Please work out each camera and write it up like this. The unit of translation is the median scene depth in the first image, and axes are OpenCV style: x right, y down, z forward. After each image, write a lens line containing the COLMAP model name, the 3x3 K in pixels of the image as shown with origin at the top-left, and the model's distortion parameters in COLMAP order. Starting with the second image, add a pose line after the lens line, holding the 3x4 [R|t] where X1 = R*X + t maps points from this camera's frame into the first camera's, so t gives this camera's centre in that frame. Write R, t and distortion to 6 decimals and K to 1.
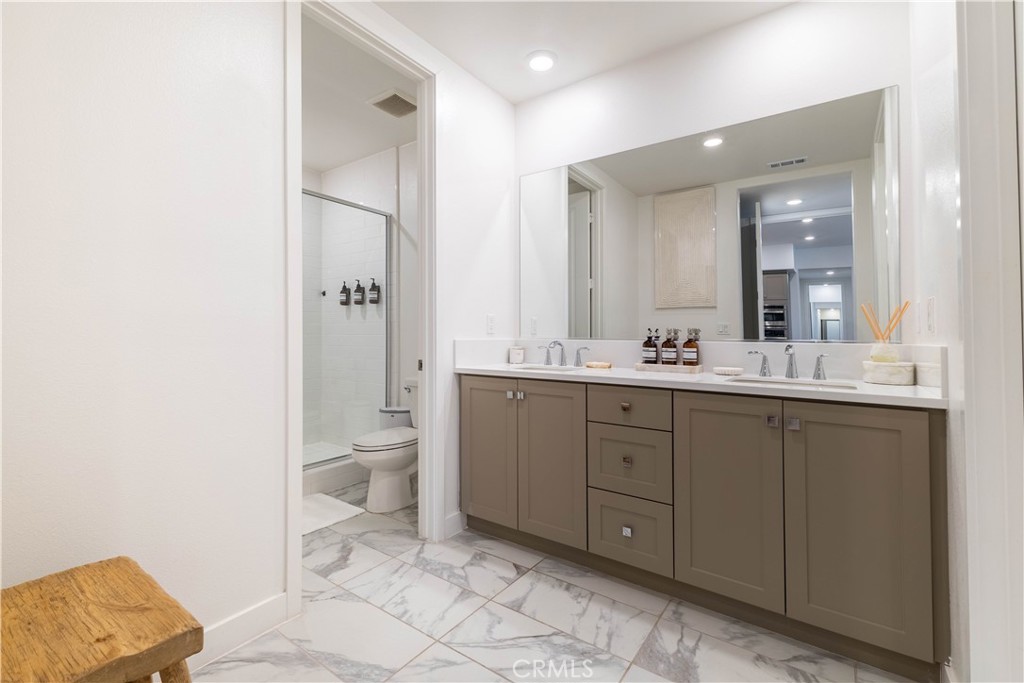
lens RADIAL K [[442.8, 0, 516.3], [0, 442.8, 332.4], [0, 0, 1]] dist [0.004016, 0.000060]
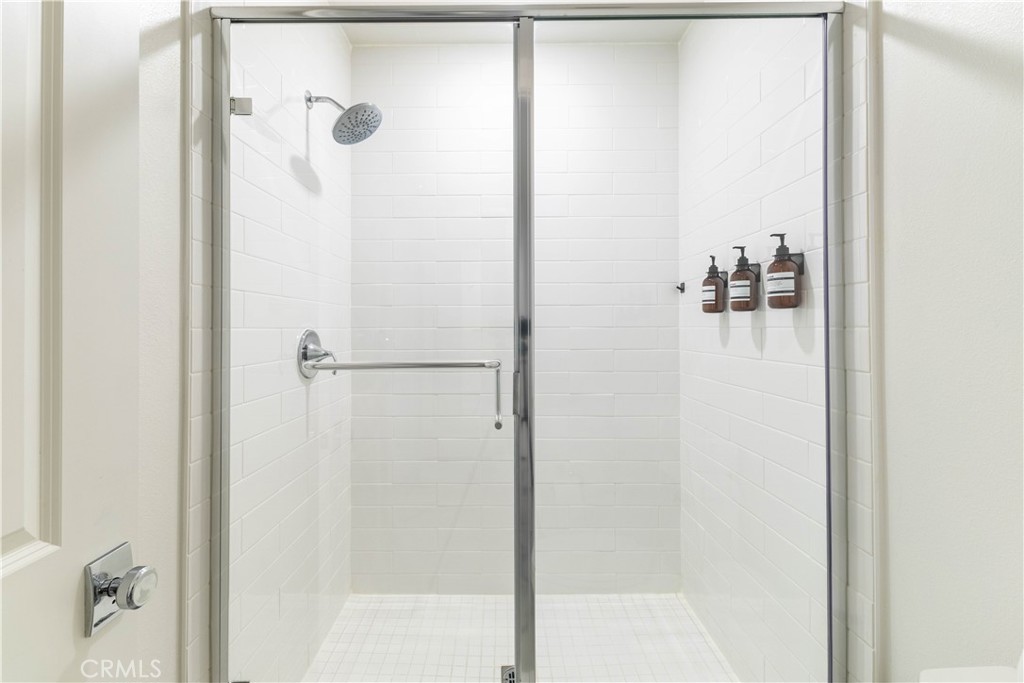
lens RADIAL K [[442.8, 0, 512.1], [0, 442.8, 333.9], [0, 0, 1]] dist [0.004016, 0.000060]
pose [[0.590946, 0.001380, -0.806710, -0.166276], [0.019679, 0.999676, 0.016126, -0.053215], [0.806471, -0.025405, 0.590727, 0.613564]]
